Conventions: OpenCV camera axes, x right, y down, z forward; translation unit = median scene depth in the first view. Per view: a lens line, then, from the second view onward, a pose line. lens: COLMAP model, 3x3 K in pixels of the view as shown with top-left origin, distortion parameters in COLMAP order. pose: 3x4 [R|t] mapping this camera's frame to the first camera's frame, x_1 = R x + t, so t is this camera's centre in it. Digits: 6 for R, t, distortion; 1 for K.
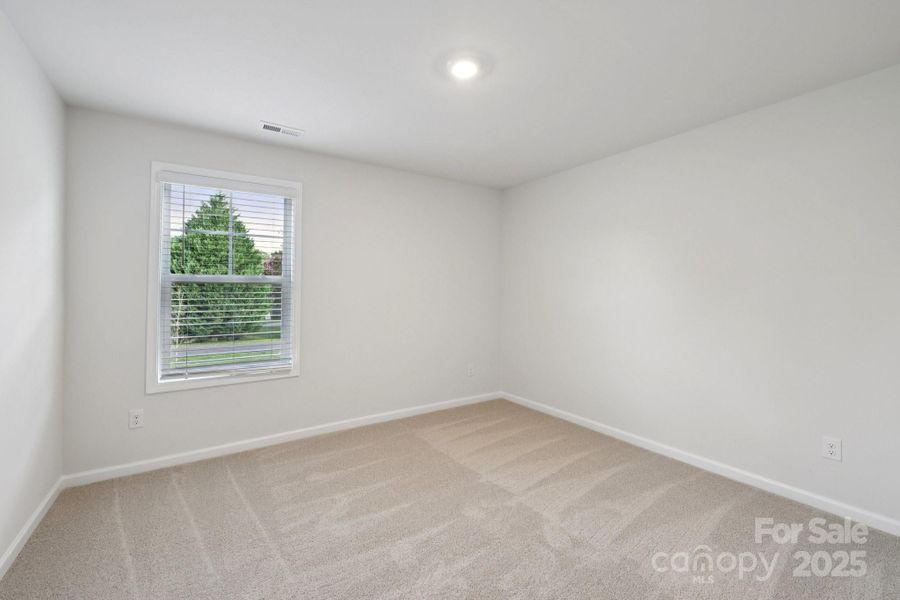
lens RADIAL K [[492.2, 0, 450.3], [0, 492.2, 295.6], [0, 0, 1]] dist [0.003388, 0.000113]
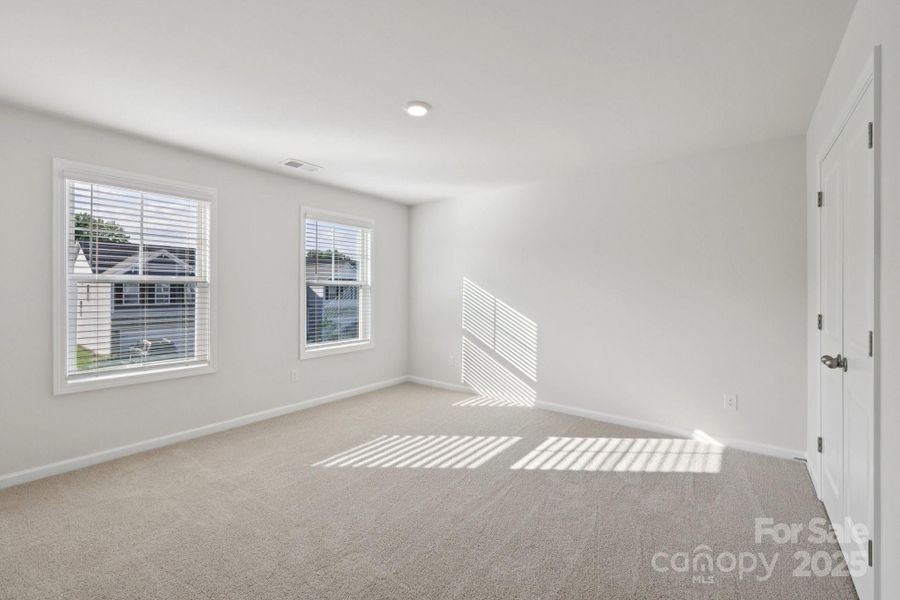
lens RADIAL K [[470.6, 0, 442.9], [0, 470.6, 294.2], [0, 0, 1]] dist [-0.000628, -0.000092]
pose [[0.964283, -0.002160, 0.264865, -0.118404], [0.002430, 0.999997, -0.000690, 0.000252], [-0.264862, 0.001309, 0.964285, -0.106422]]
